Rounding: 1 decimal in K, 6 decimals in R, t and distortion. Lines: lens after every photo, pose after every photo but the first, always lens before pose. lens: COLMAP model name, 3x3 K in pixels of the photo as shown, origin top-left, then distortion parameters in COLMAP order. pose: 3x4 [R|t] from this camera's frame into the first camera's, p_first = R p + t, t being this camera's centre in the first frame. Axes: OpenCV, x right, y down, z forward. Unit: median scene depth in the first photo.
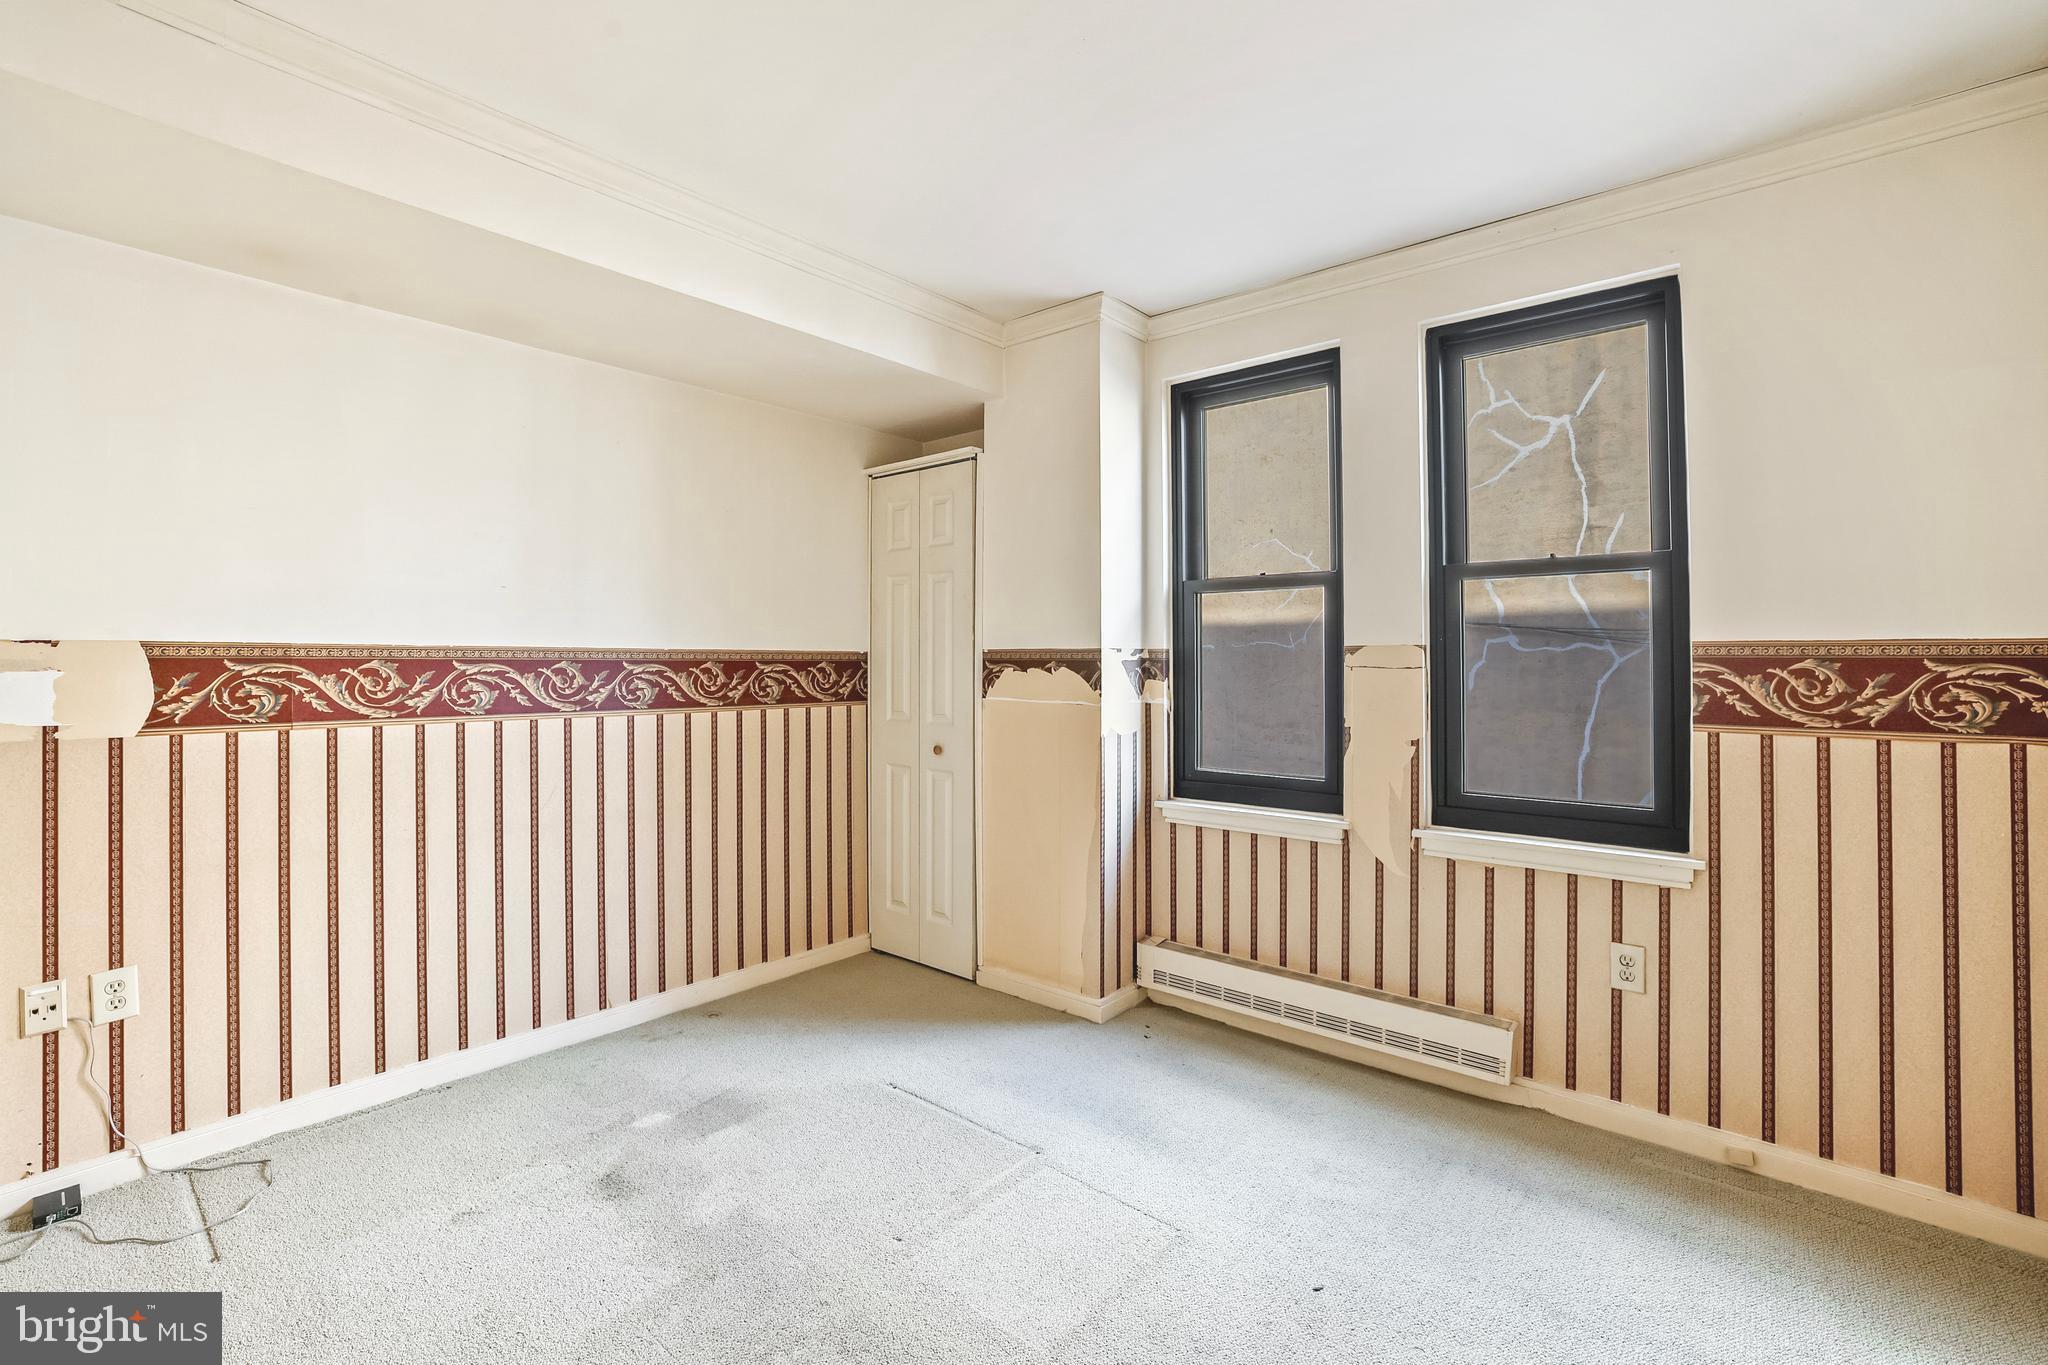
lens RADIAL K [[892.5, 0, 1039.8], [0, 892.5, 664.1], [0, 0, 1]] dist [-0.035423, 0.011216]
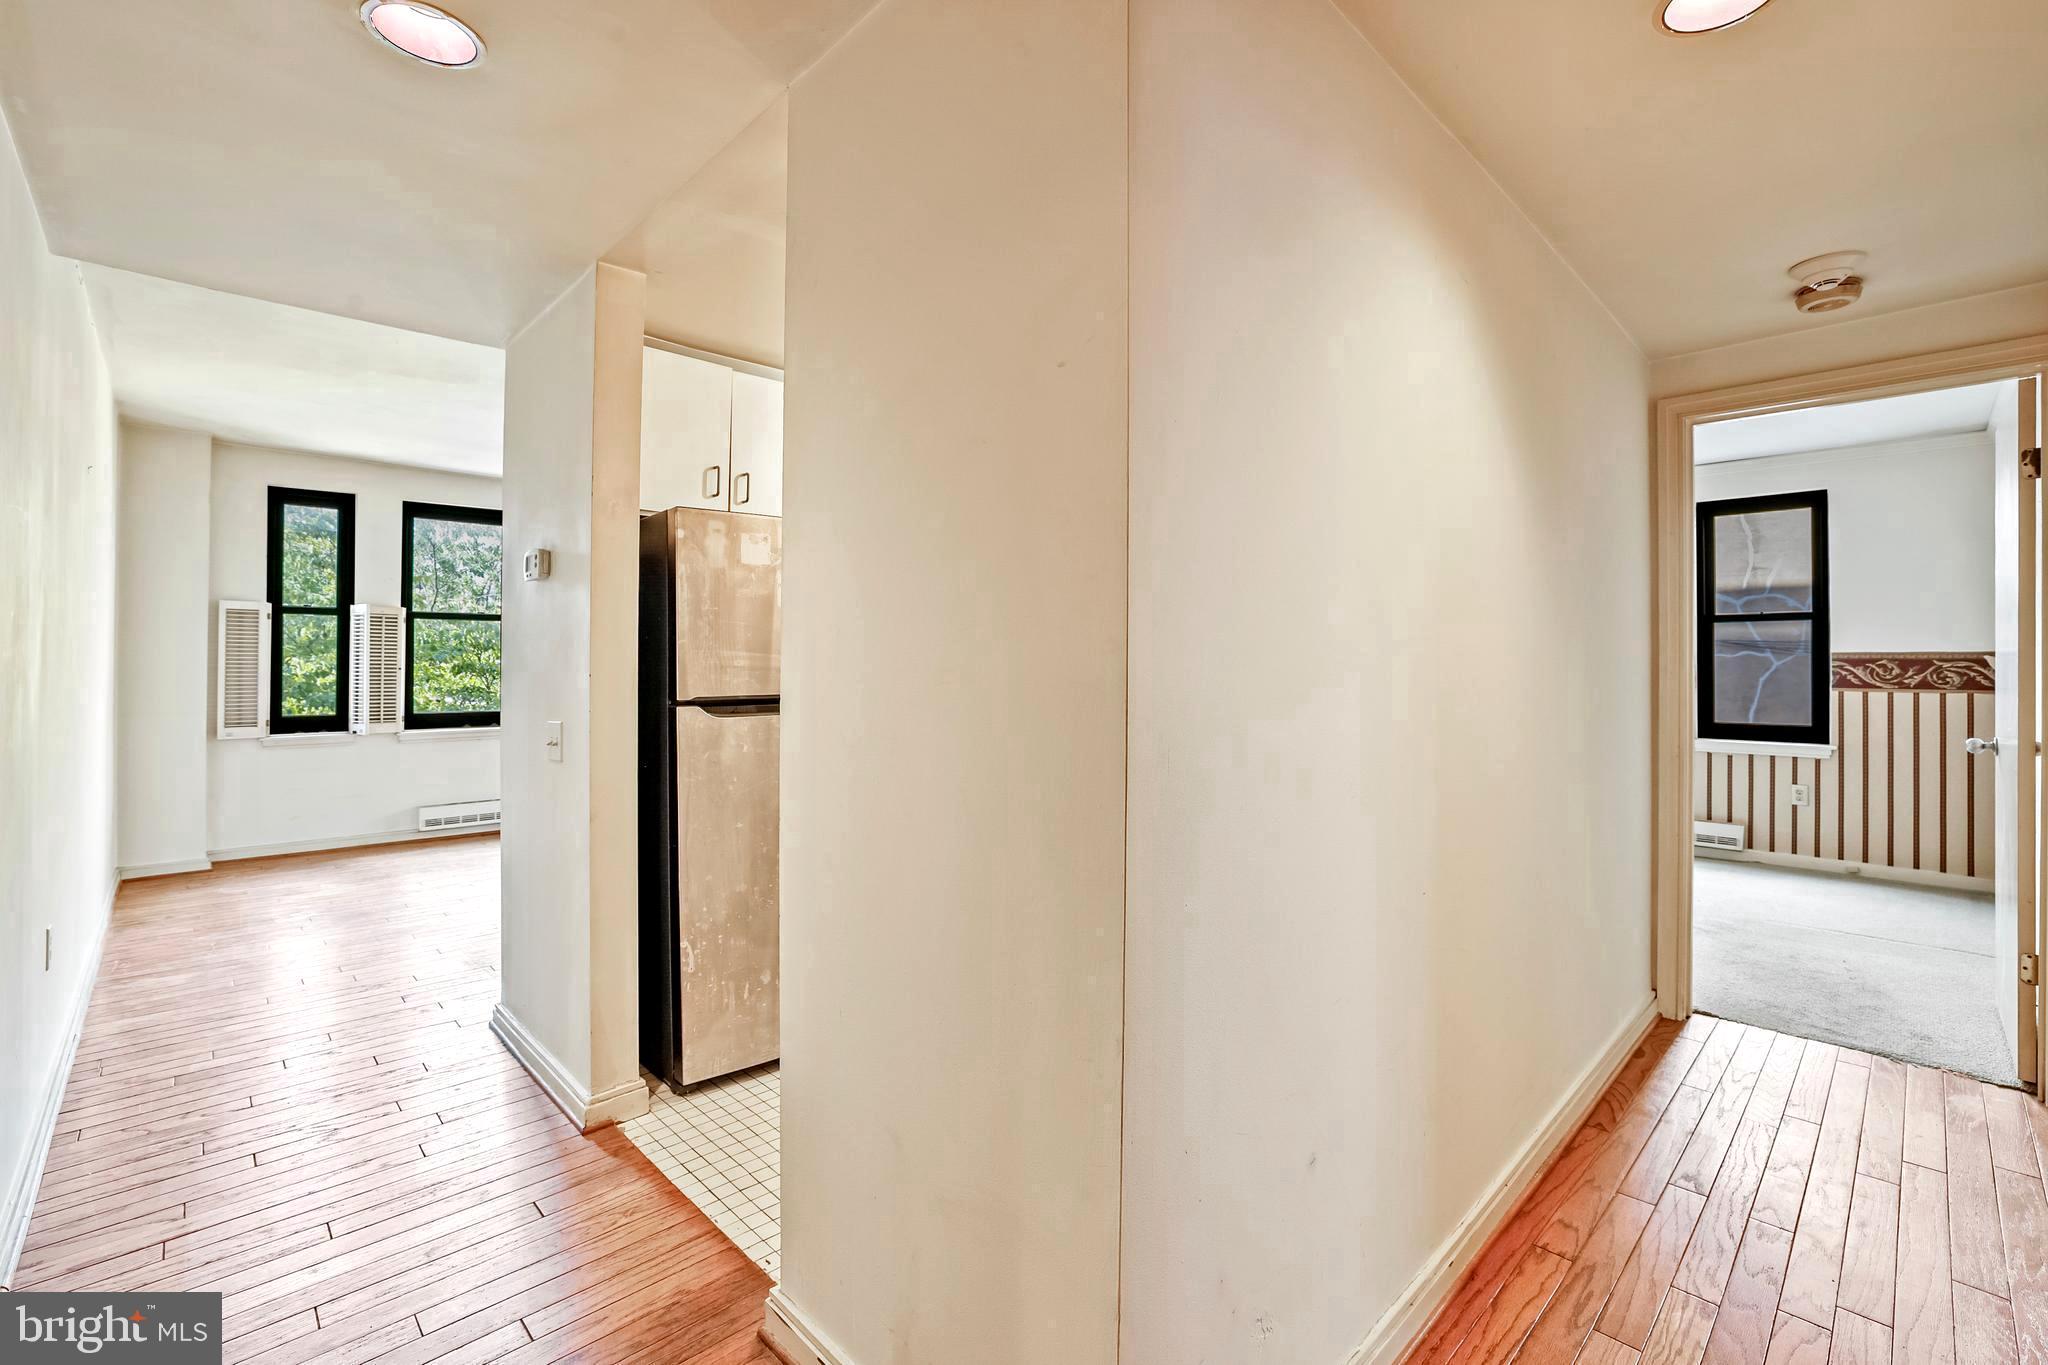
lens RADIAL K [[892.5, 0, 1015.4], [0, 892.5, 675.0], [0, 0, 1]] dist [-0.035423, 0.011216]
pose [[0.993150, 0.002423, -0.116819, -1.070963], [-0.001817, 0.999984, 0.005291, 0.024168], [0.116830, -0.005042, 0.993139, -1.463604]]
